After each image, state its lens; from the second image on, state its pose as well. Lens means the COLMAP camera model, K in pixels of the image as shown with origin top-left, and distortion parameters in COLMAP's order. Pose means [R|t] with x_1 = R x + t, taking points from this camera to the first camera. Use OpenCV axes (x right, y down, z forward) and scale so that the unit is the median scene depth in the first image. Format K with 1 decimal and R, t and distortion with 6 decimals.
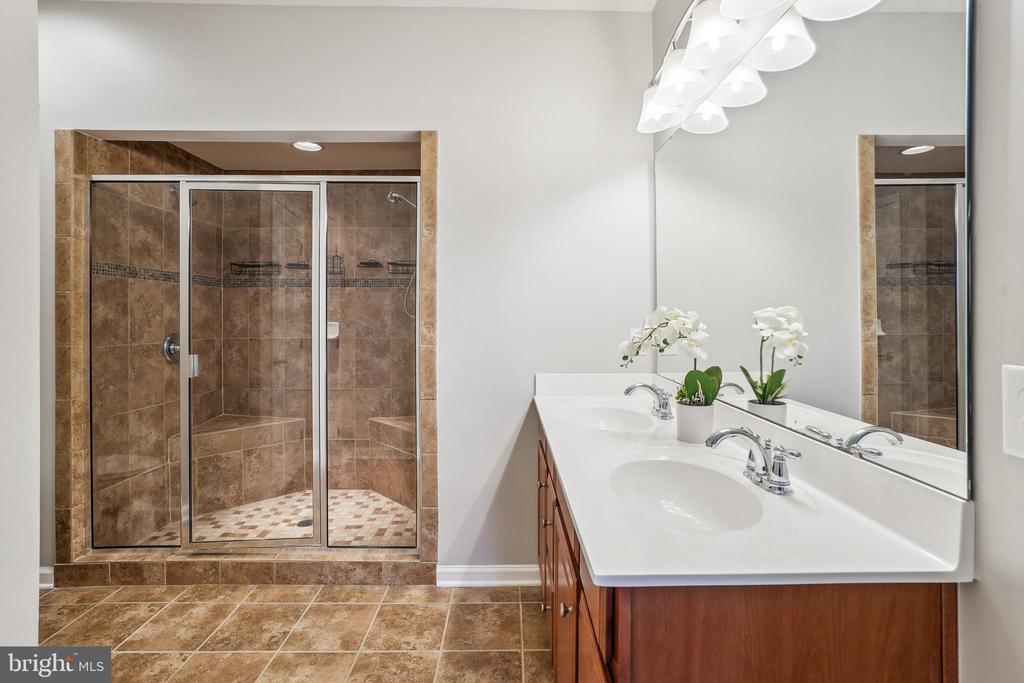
lens RADIAL K [[477.3, 0, 516.0], [0, 477.3, 321.4], [0, 0, 1]] dist [-0.044625, 0.025224]
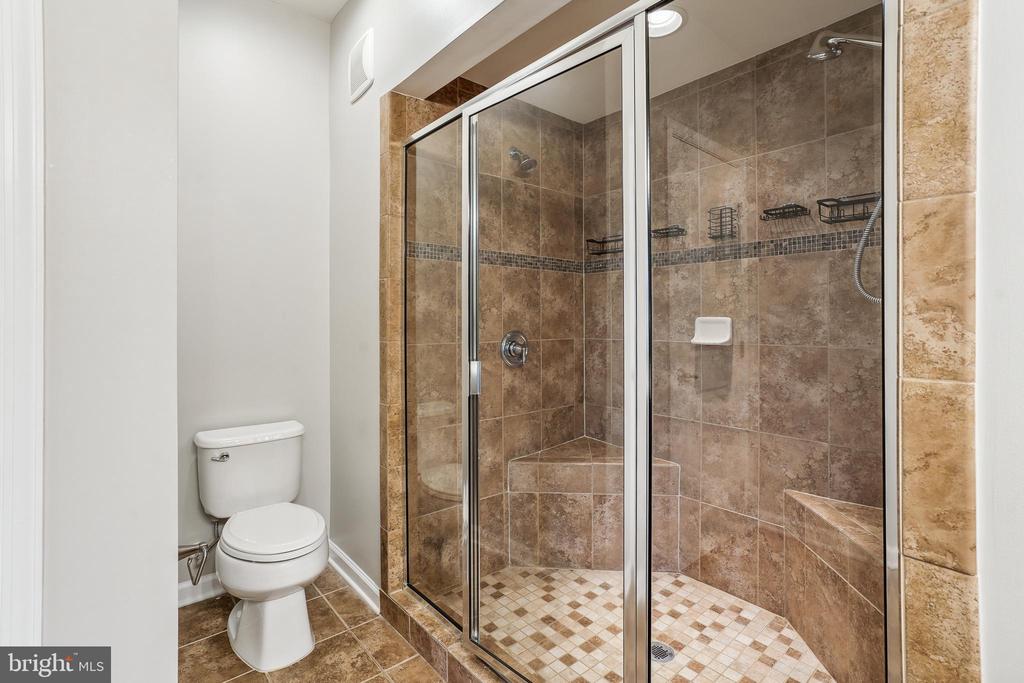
lens RADIAL K [[483.9, 0, 515.6], [0, 483.9, 314.2], [0, 0, 1]] dist [-0.044819, 0.024445]
pose [[0.643047, -0.009669, -0.765765, -0.090666], [-0.005840, 0.999829, -0.017528, 0.011111], [0.765804, 0.015743, 0.642881, 0.439188]]
